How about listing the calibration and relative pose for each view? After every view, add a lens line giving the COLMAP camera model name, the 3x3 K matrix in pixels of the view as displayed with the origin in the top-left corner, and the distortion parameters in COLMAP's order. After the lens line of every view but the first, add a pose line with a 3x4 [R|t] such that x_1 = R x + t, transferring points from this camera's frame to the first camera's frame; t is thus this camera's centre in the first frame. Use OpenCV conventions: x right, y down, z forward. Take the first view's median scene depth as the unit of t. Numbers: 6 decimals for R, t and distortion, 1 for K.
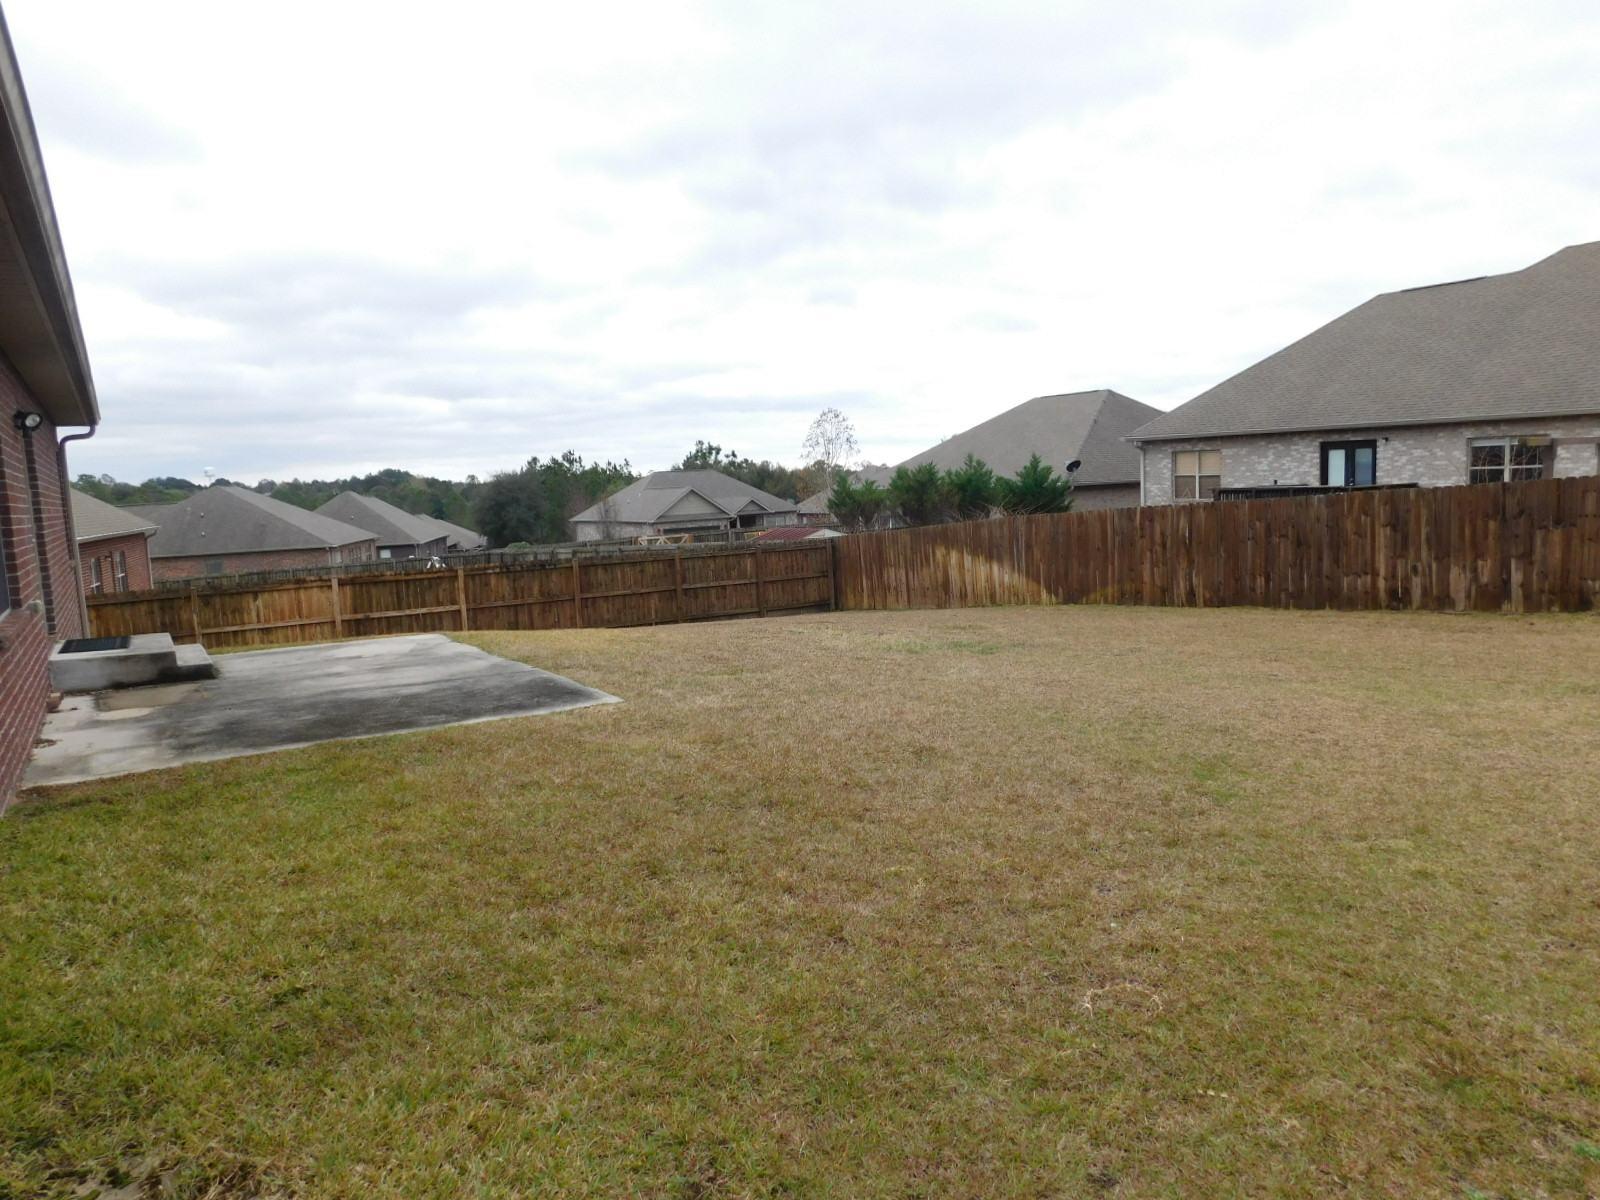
lens RADIAL K [[1107.7, 0, 797.0], [0, 1107.7, 599.6], [0, 0, 1]] dist [-0.052005, 0.022873]
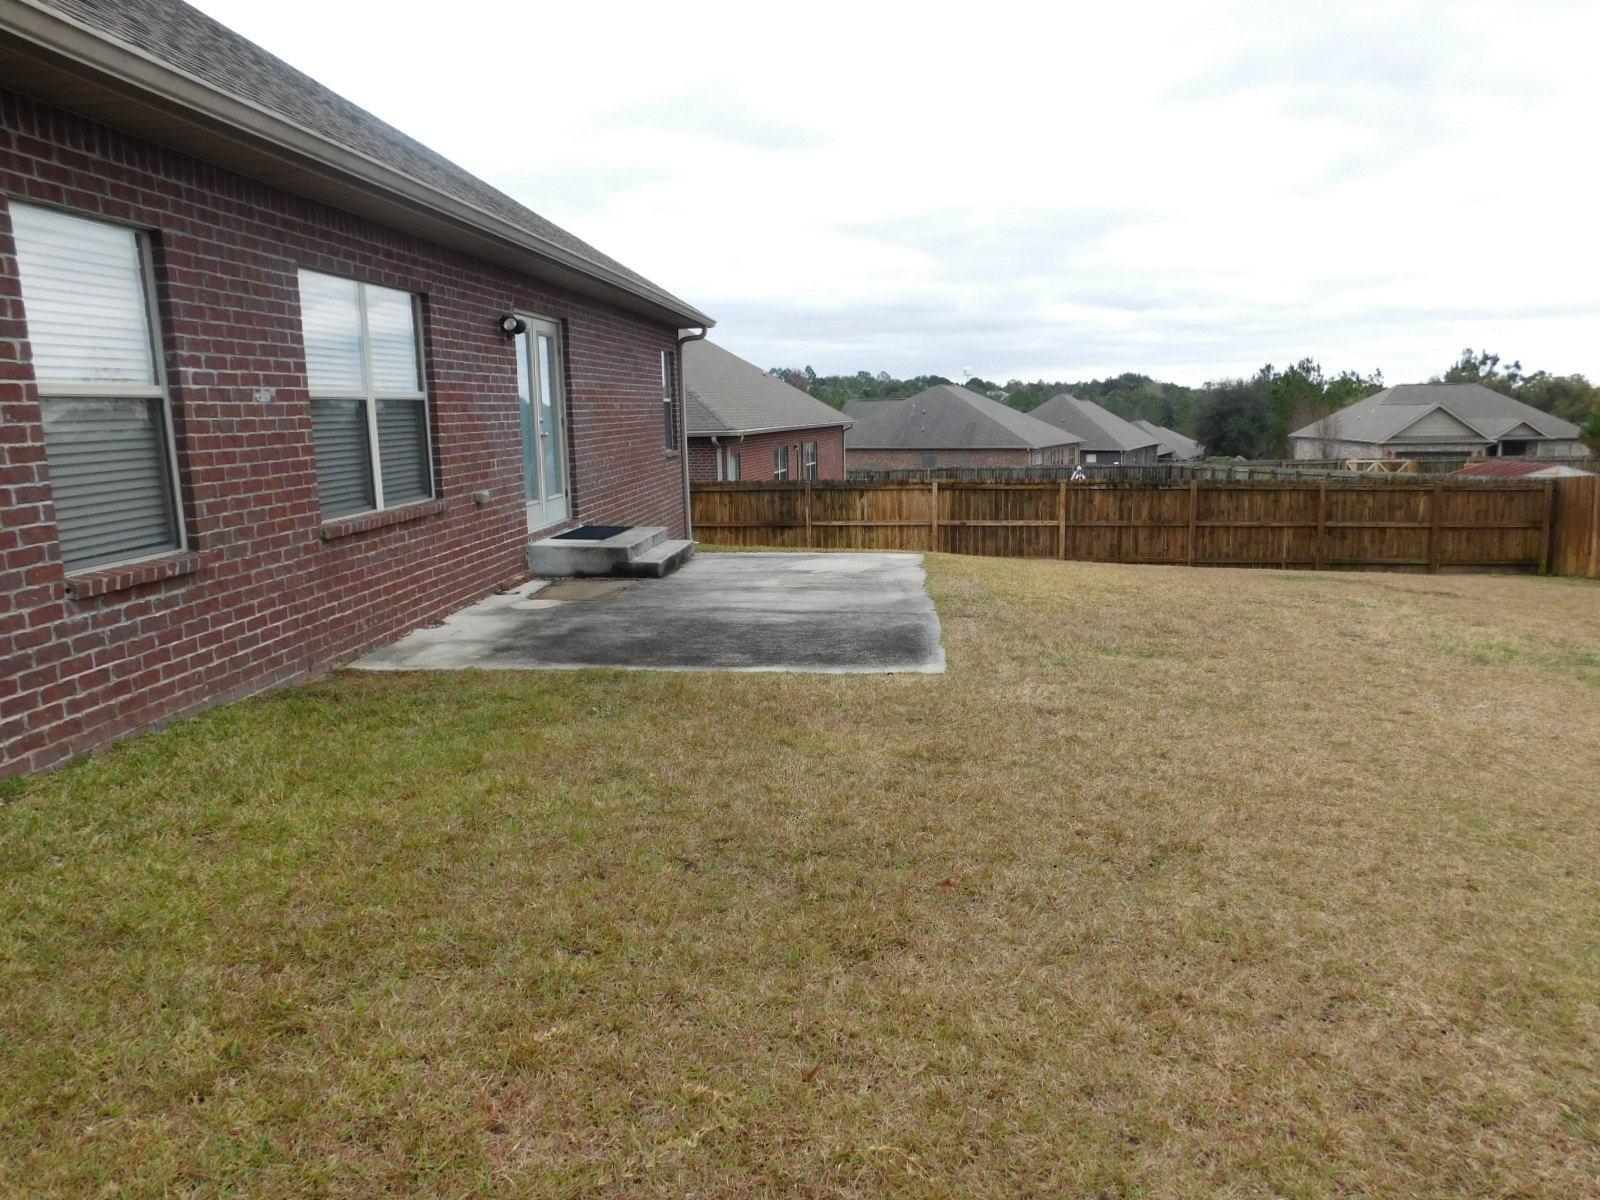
lens RADIAL K [[1107.7, 0, 799.0], [0, 1107.7, 614.7], [0, 0, 1]] dist [-0.052005, 0.022873]
pose [[0.799862, 0.143246, -0.582839, 0.064004], [-0.085860, 0.988422, 0.125098, -0.012121], [0.594011, -0.050019, 0.802900, 0.085312]]
